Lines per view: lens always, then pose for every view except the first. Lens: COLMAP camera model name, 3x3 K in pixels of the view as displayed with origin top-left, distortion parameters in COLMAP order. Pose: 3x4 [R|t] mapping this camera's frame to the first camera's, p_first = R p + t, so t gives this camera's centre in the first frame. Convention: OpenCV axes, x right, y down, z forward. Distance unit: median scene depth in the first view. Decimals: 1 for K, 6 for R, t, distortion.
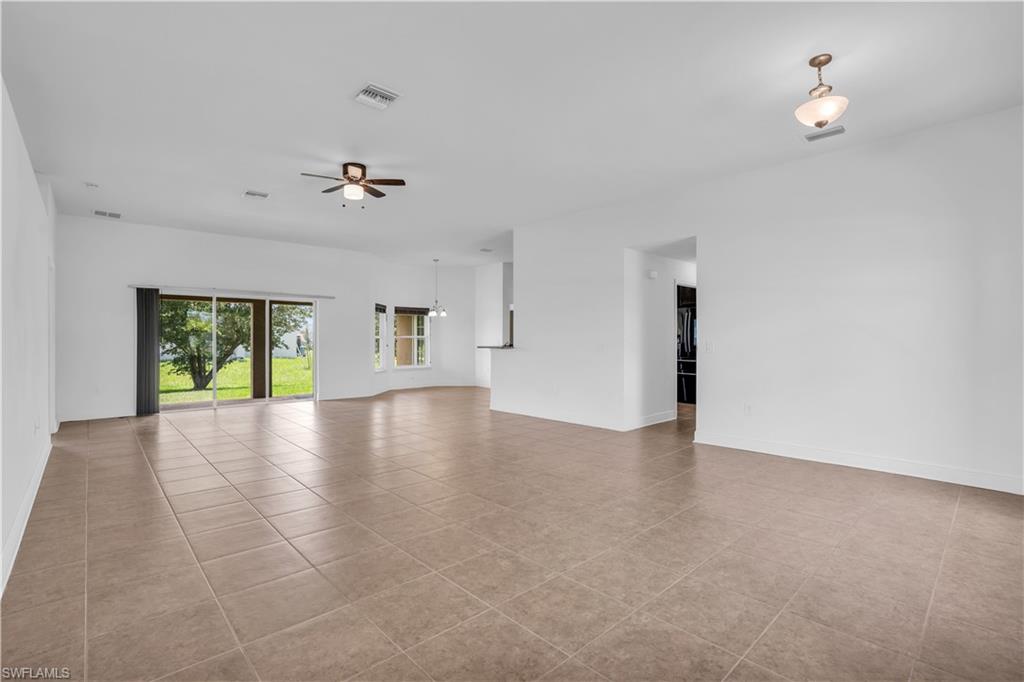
lens RADIAL K [[475.8, 0, 509.7], [0, 475.8, 338.3], [0, 0, 1]] dist [-0.057339, 0.019526]
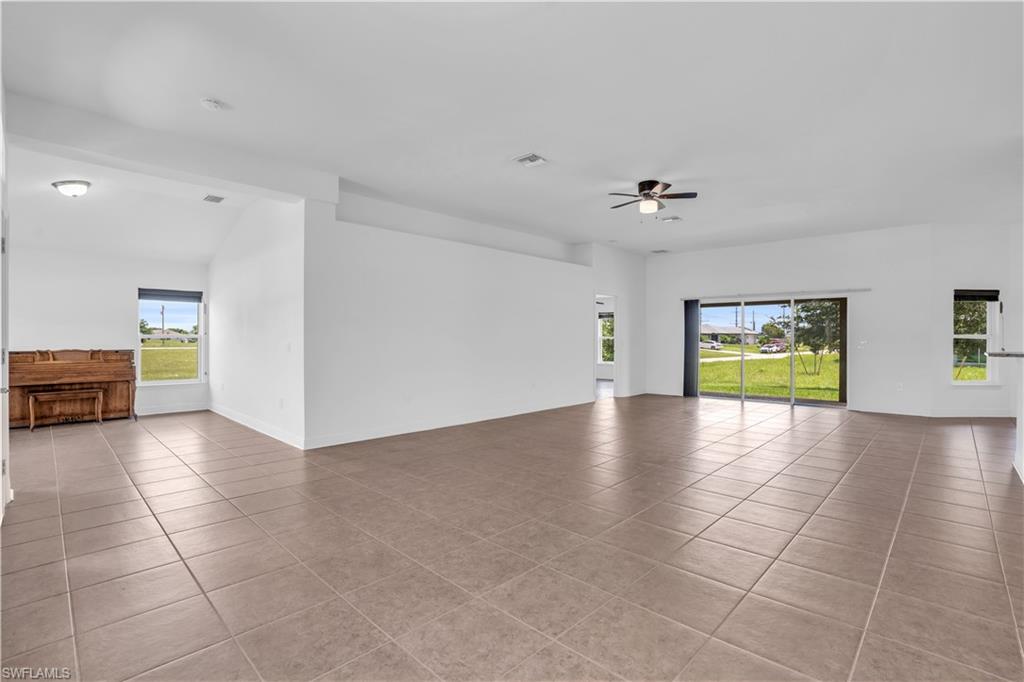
lens RADIAL K [[475.8, 0, 509.7], [0, 475.8, 338.3], [0, 0, 1]] dist [-0.057339, 0.019526]
pose [[0.054188, -0.000481, -0.998531, 0.711401], [-0.001322, 0.999999, -0.000554, 0.001585], [0.998530, 0.001350, 0.054187, 0.572941]]
